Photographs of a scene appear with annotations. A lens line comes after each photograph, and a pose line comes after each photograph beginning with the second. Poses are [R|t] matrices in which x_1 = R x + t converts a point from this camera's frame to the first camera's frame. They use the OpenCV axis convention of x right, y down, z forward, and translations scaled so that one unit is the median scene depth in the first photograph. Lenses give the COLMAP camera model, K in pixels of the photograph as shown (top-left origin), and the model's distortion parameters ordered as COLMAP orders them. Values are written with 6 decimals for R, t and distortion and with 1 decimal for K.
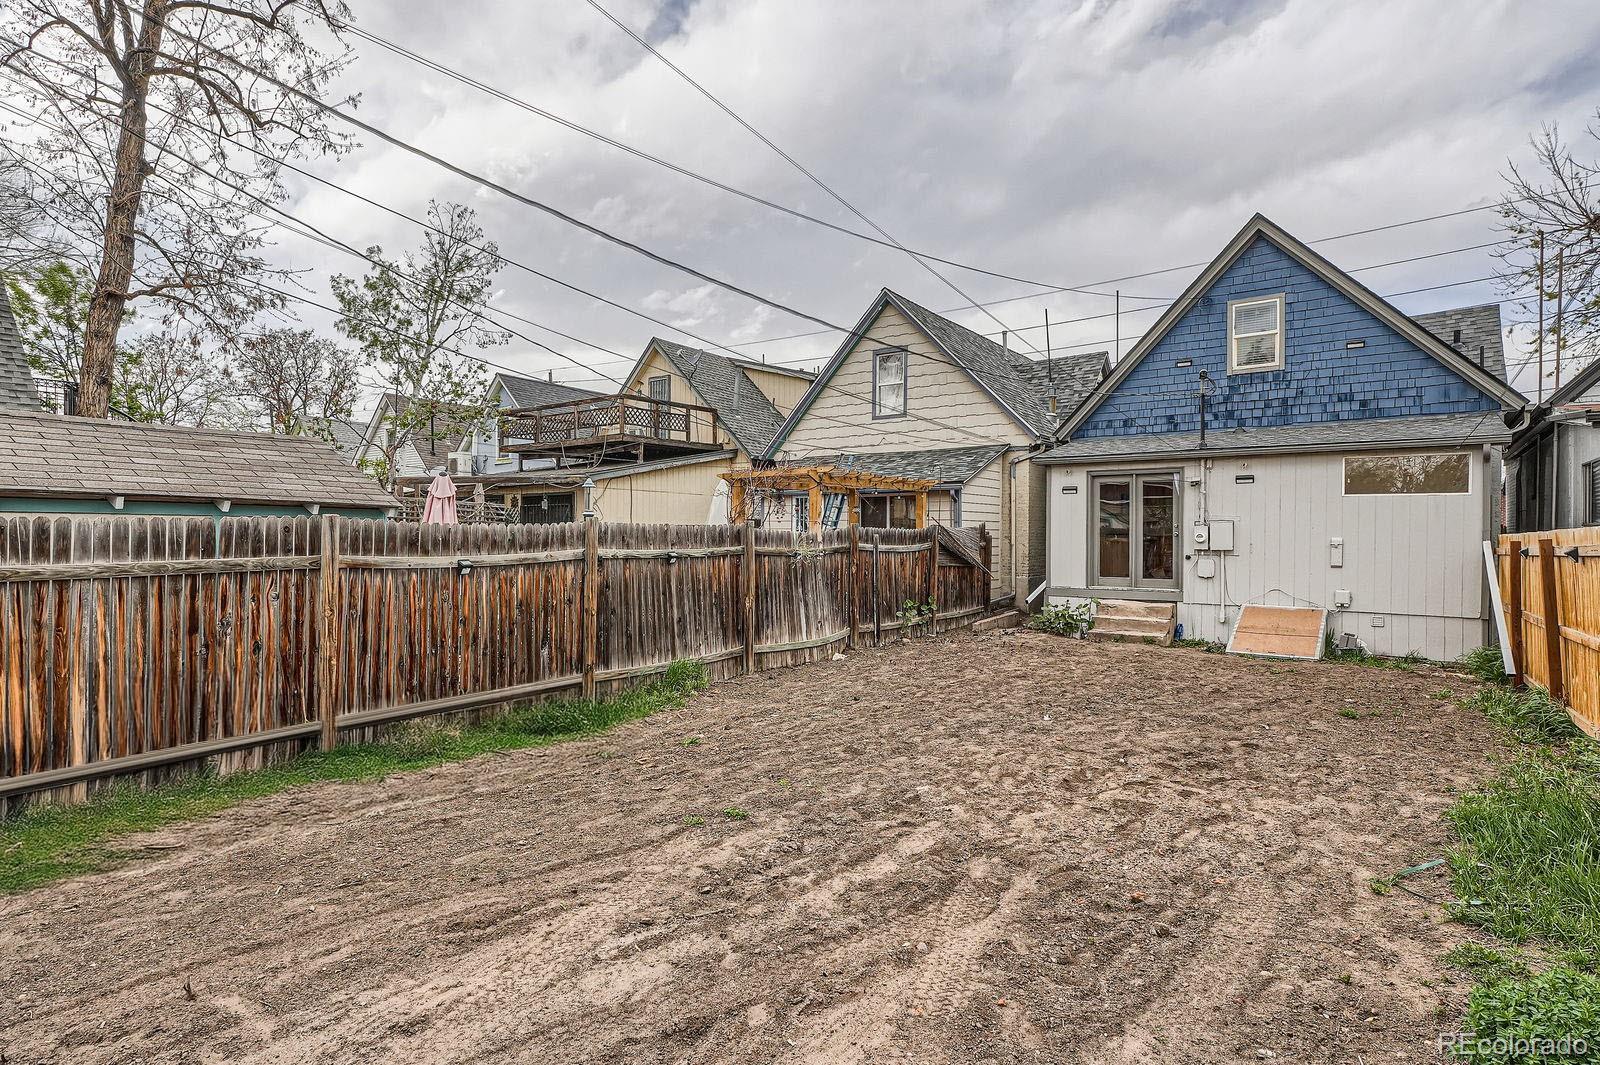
lens RADIAL K [[771.8, 0, 810.2], [0, 771.8, 535.5], [0, 0, 1]] dist [0.000356, 0.000916]
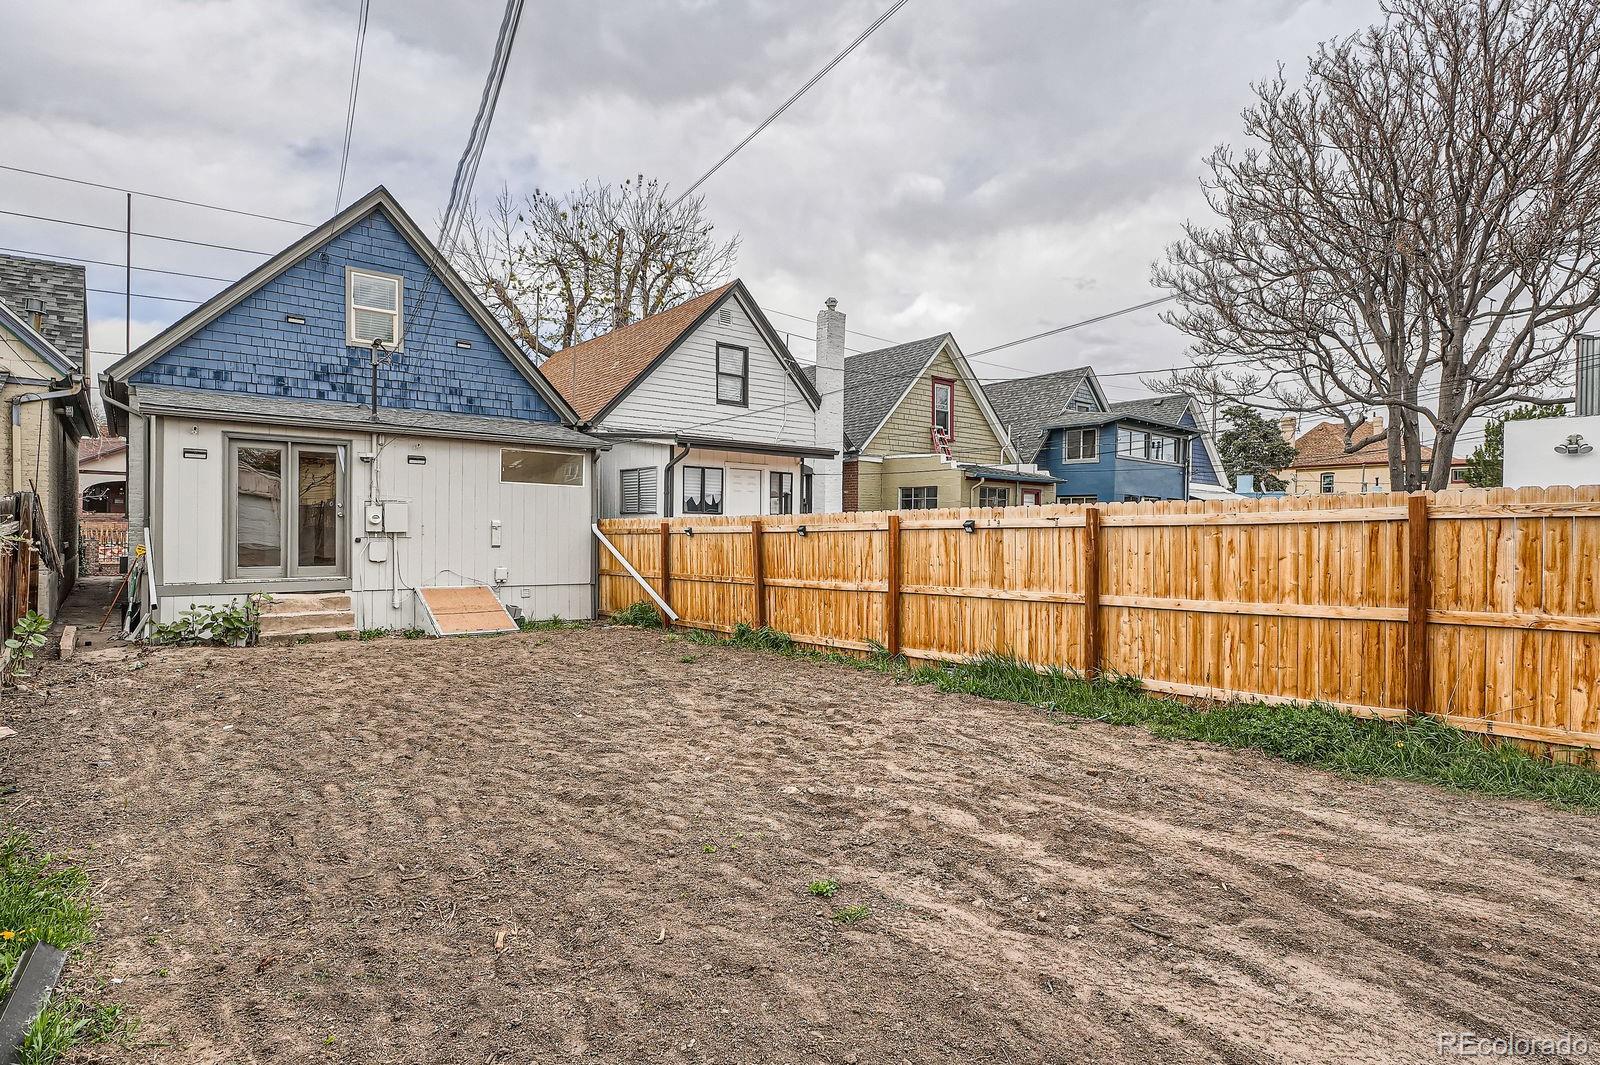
lens RADIAL K [[771.8, 0, 808.0], [0, 771.8, 532.5], [0, 0, 1]] dist [0.000356, 0.000916]
pose [[0.301485, -0.004807, 0.953459, -0.211671], [-0.009873, 0.999918, 0.008163, 0.006284], [-0.953420, -0.011874, 0.301413, 0.215857]]
